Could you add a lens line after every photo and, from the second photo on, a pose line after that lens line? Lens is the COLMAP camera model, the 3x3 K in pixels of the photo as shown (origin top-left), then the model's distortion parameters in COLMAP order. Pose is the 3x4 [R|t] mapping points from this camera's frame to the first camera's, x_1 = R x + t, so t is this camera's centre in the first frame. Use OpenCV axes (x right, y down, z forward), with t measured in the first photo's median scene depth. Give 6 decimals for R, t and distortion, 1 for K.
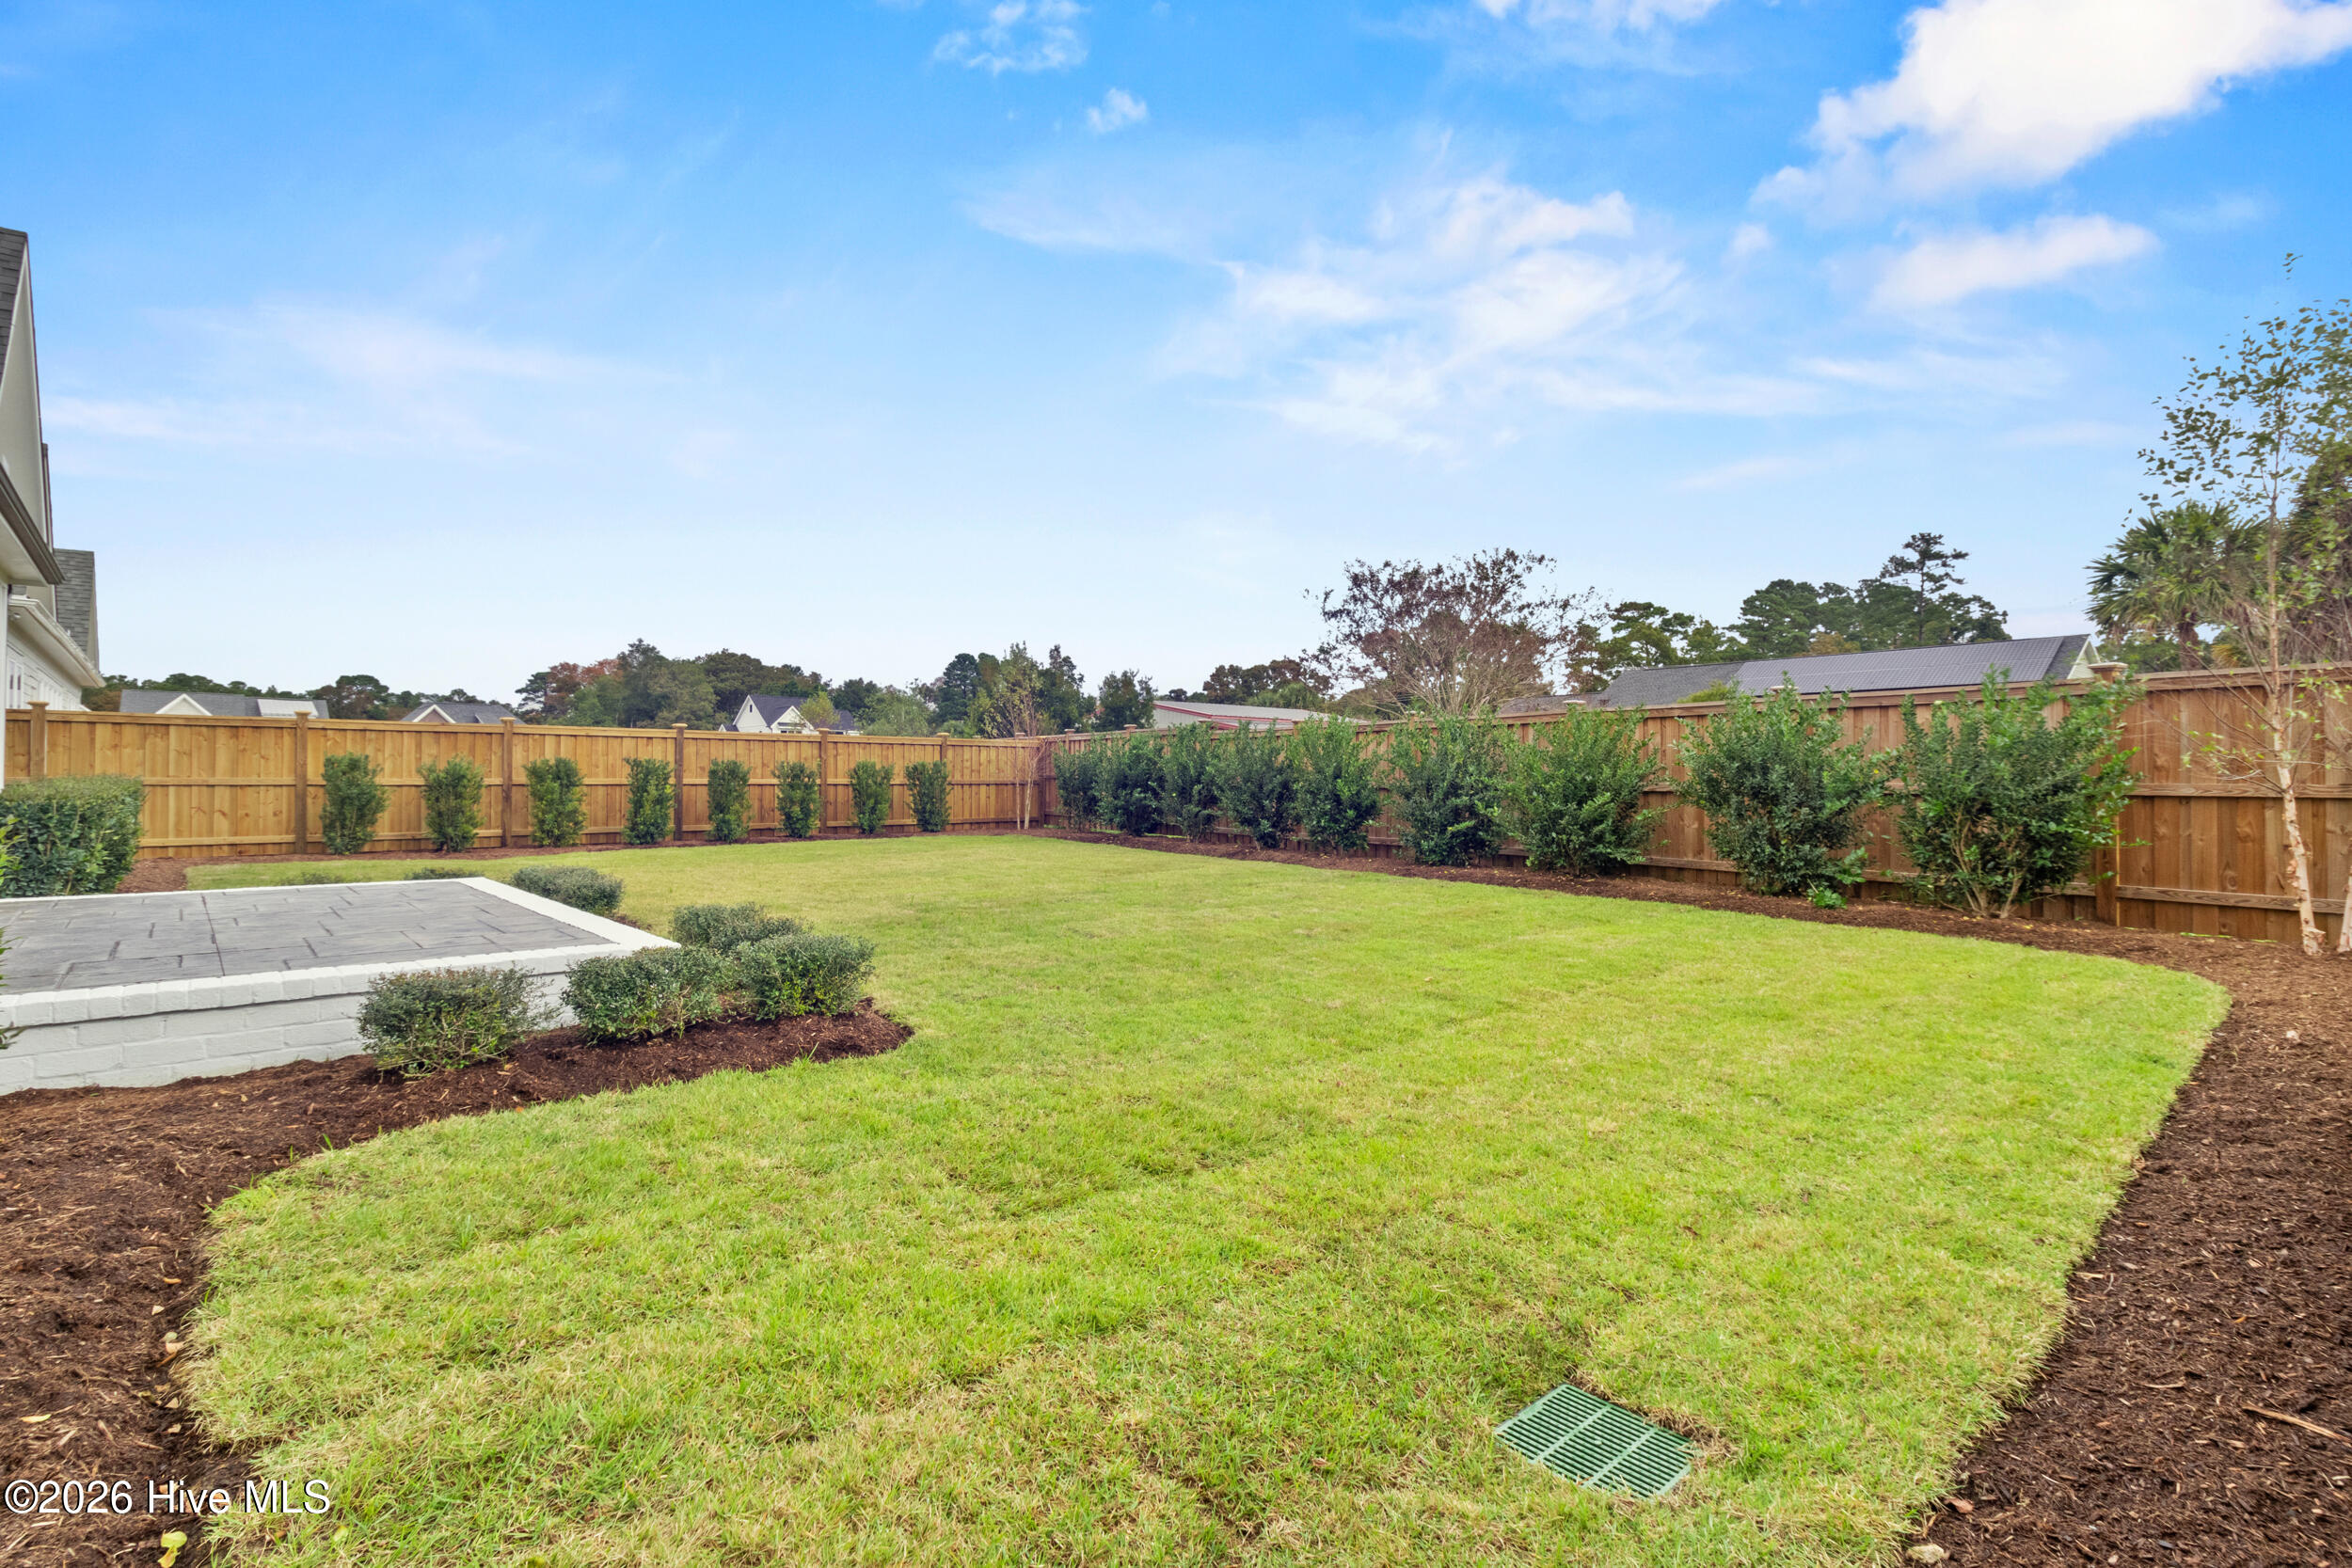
lens RADIAL K [[1126.6, 0, 1213.6], [0, 1126.6, 785.3], [0, 0, 1]] dist [-0.002312, -0.000195]
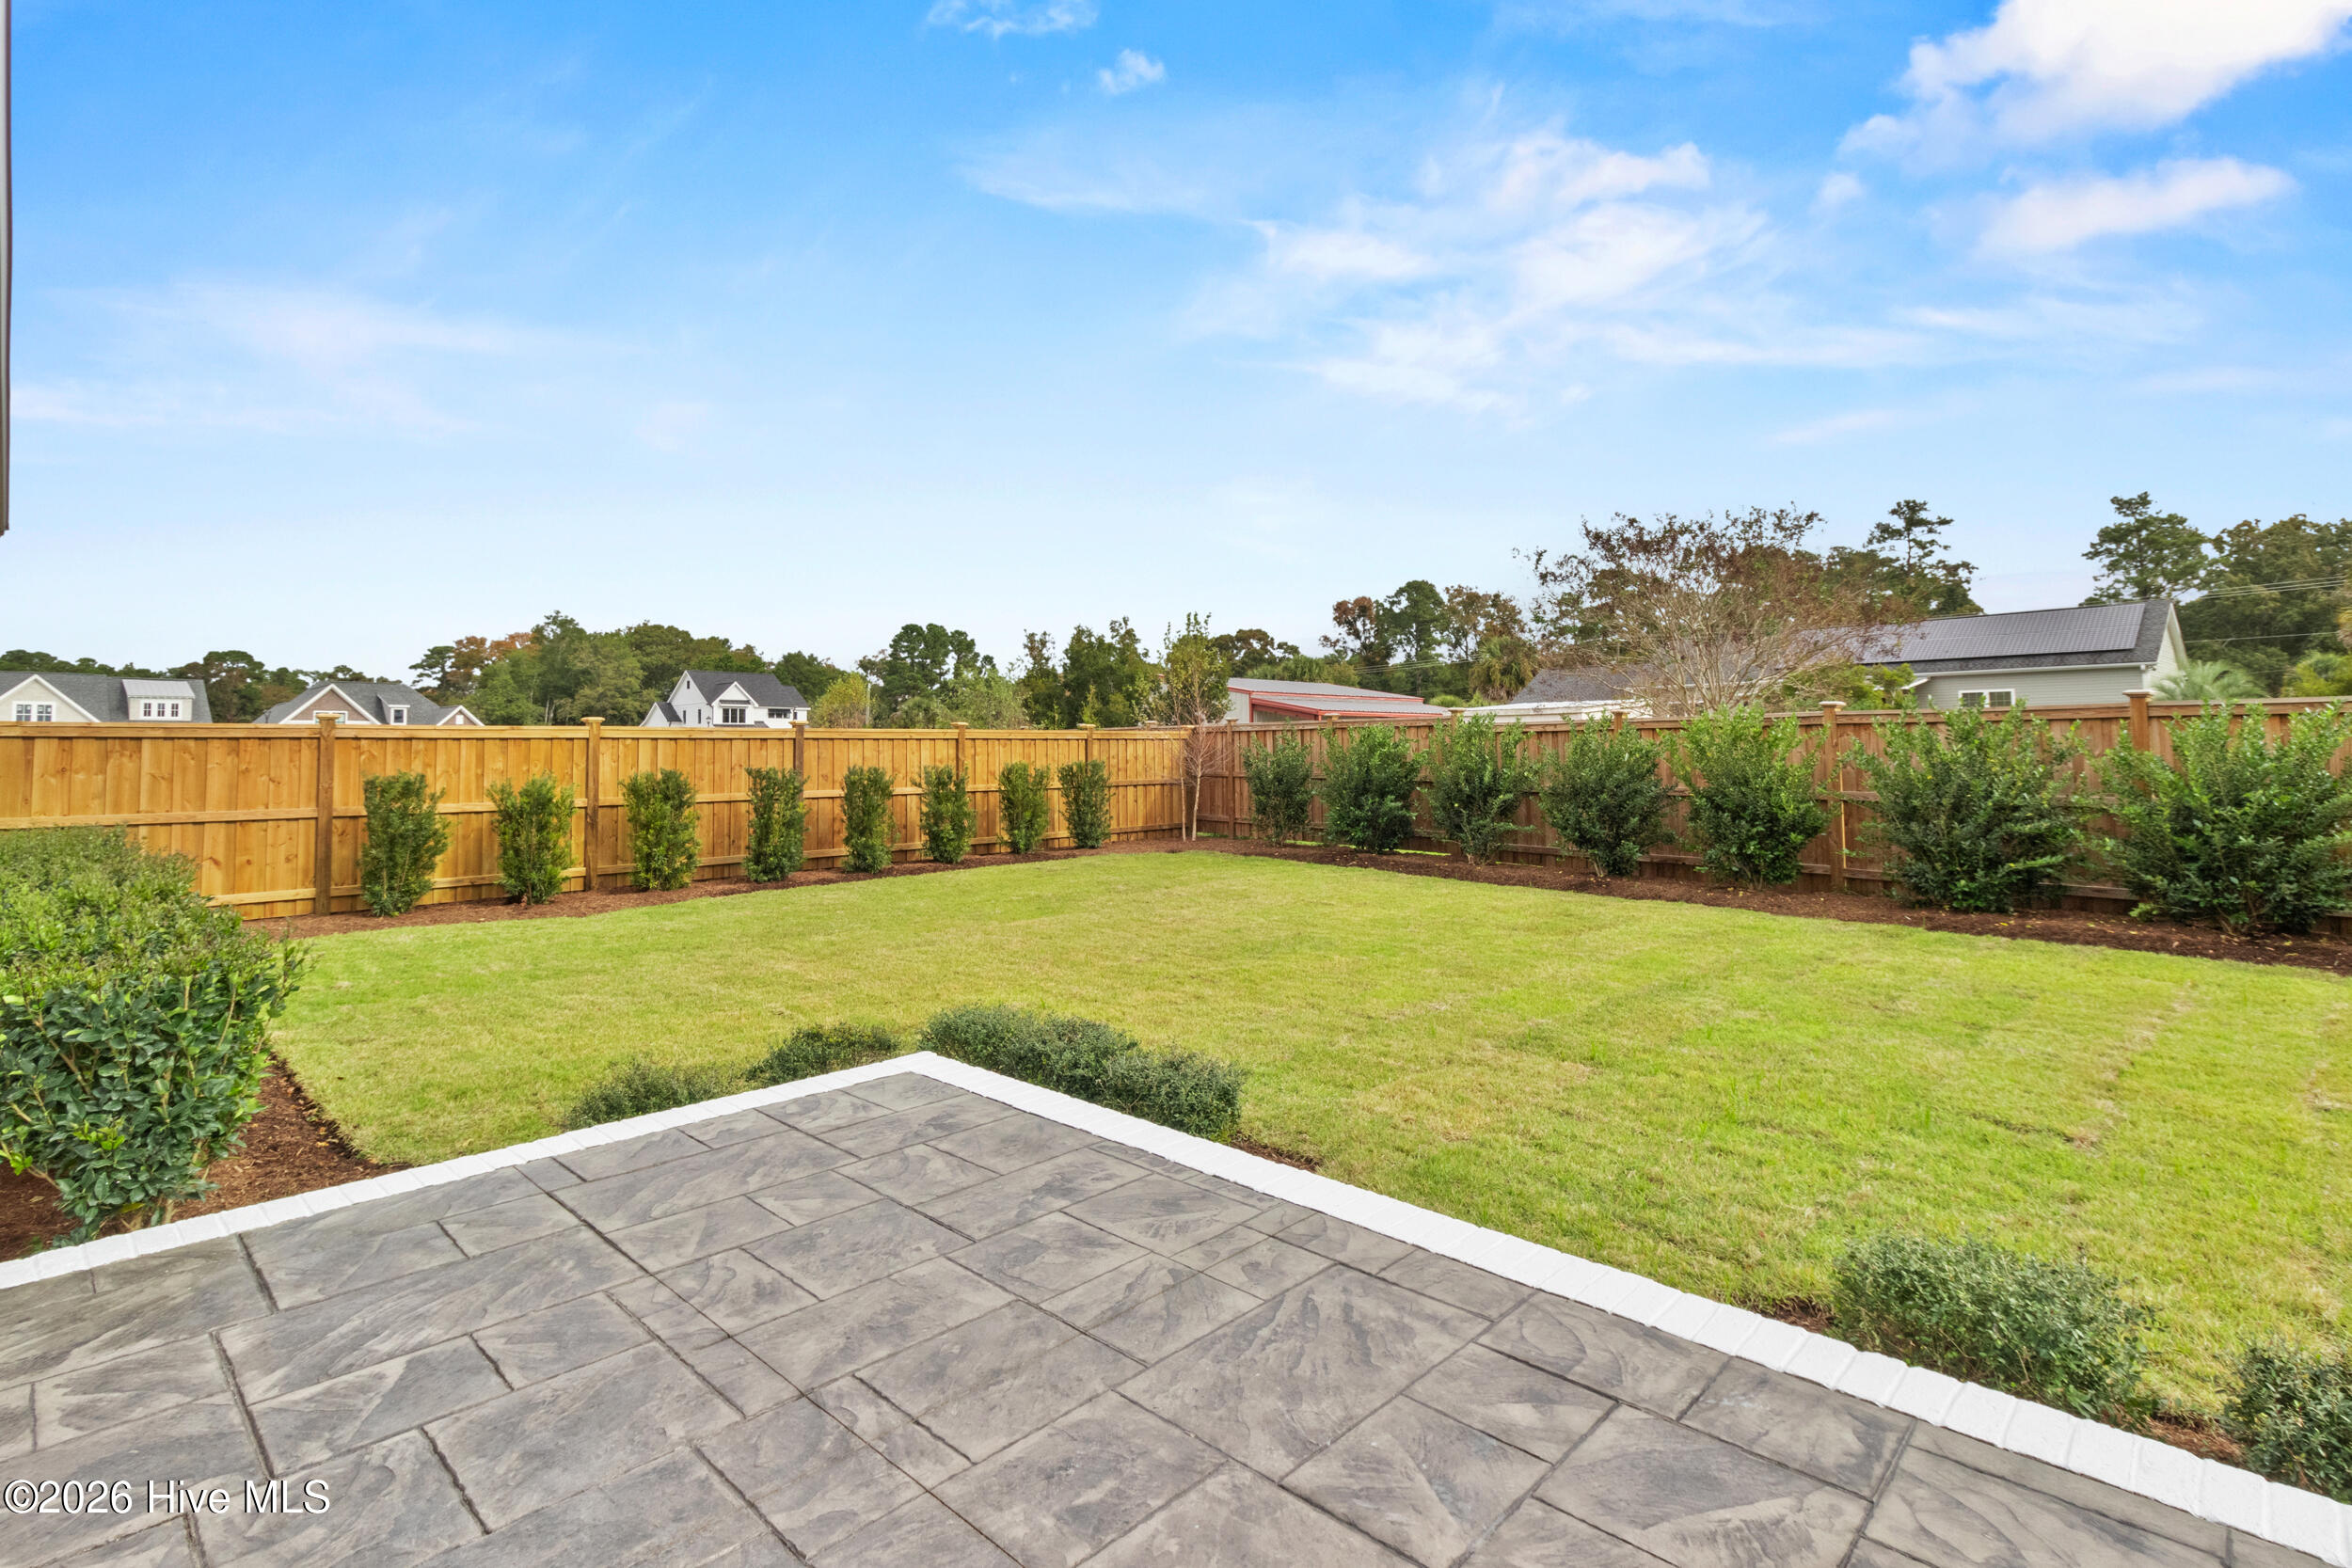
lens RADIAL K [[1097.9, 0, 1167.4], [0, 1097.9, 677.3], [0, 0, 1]] dist [0.005057, 0.000584]
pose [[0.999181, -0.009215, 0.039408, -0.125670], [0.011889, 0.997604, -0.068153, -0.014766], [-0.038685, 0.068565, 0.996896, 0.113305]]
